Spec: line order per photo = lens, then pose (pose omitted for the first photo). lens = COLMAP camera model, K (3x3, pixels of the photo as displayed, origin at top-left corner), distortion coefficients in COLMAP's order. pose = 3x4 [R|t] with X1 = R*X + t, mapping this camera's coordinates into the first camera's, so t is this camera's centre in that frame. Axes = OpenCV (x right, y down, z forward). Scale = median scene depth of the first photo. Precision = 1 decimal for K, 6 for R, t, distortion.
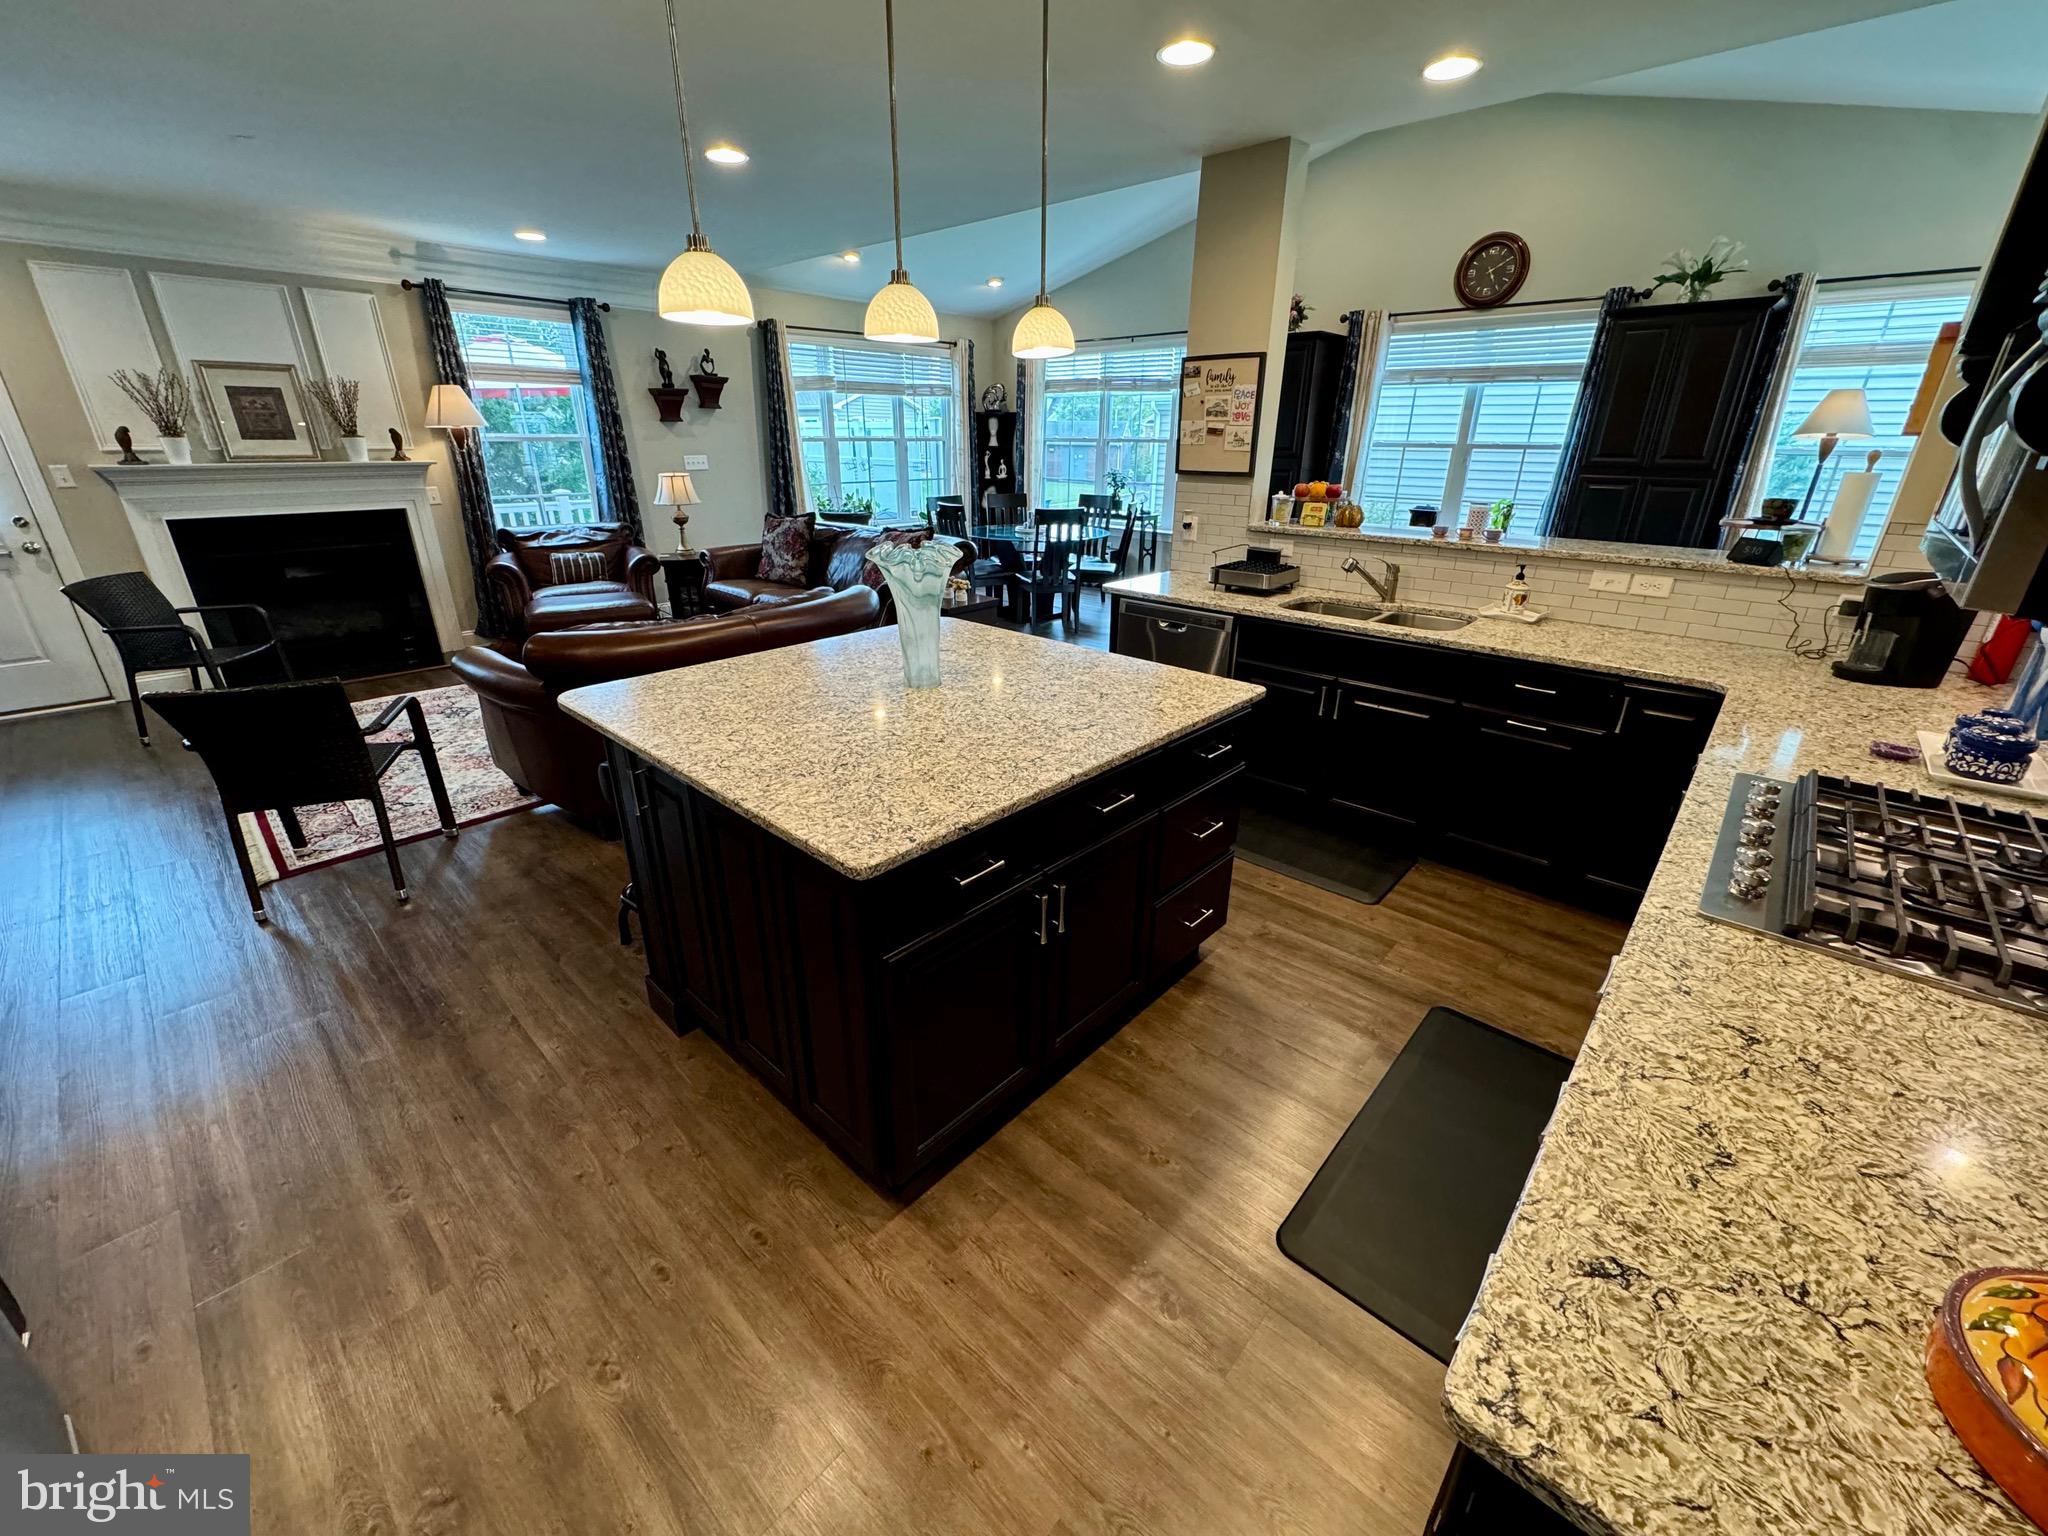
lens RADIAL K [[817.0, 0, 1024.3], [0, 817.0, 762.2], [0, 0, 1]] dist [-0.002073, 0.000482]
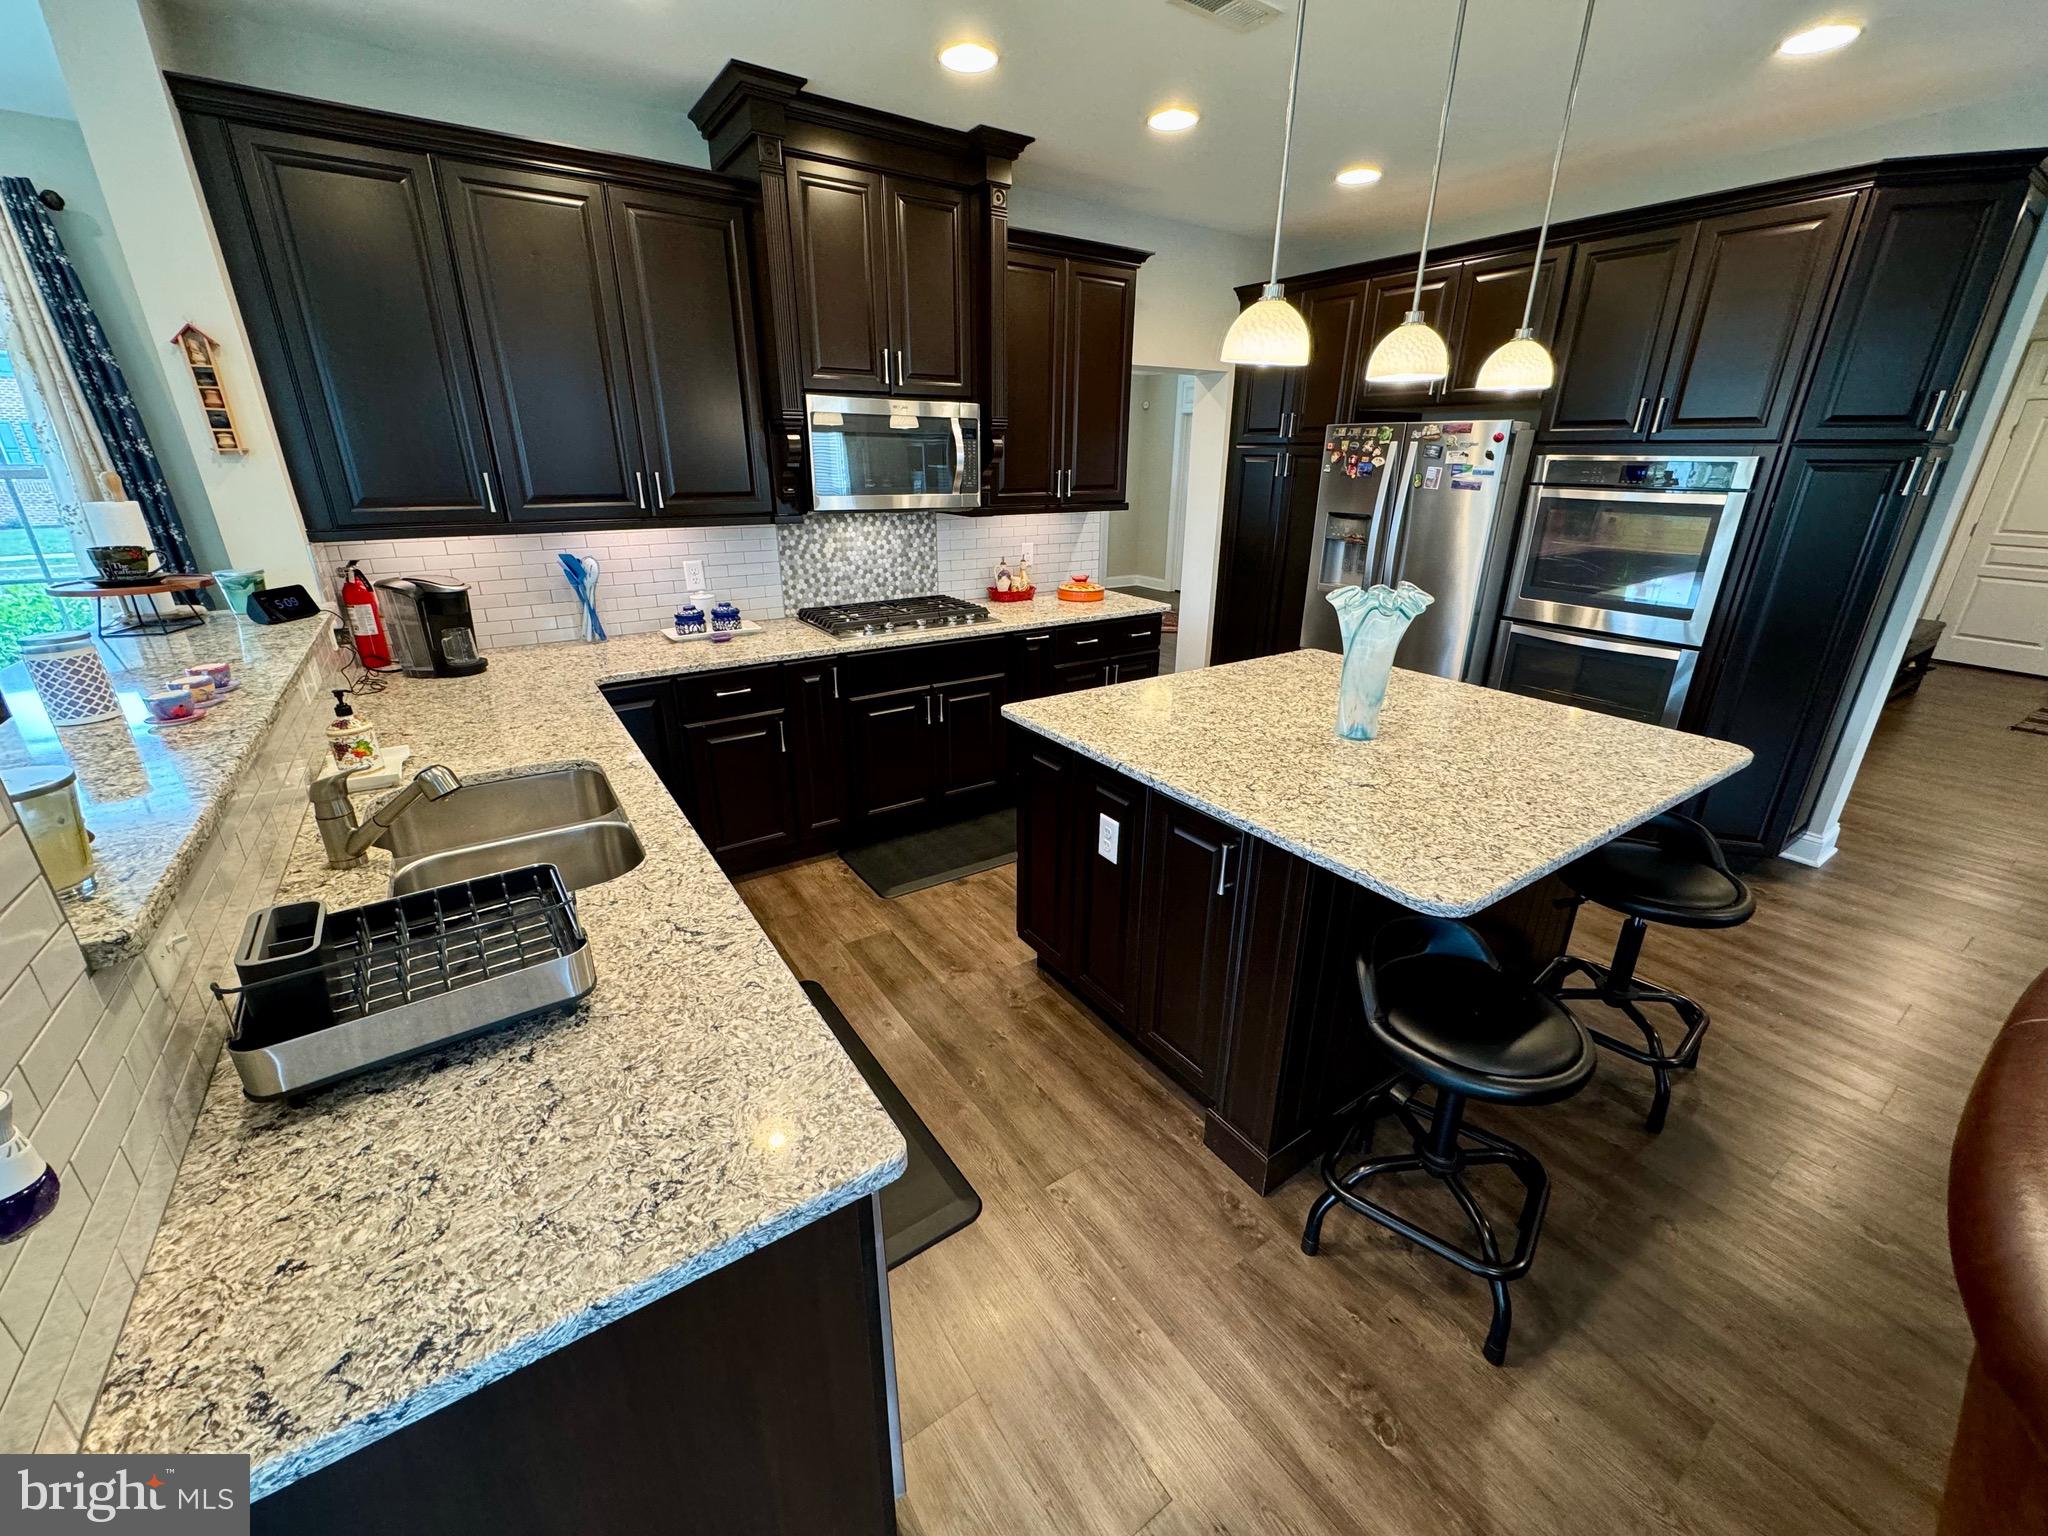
lens RADIAL K [[813.0, 0, 1025.1], [0, 813.0, 762.0], [0, 0, 1]] dist [-0.000457, 0.000071]
pose [[-0.973257, -0.093564, 0.209803, 0.019641], [0.073850, 0.737380, 0.671429, -0.320745], [-0.217526, 0.668966, -0.710751, 0.780755]]
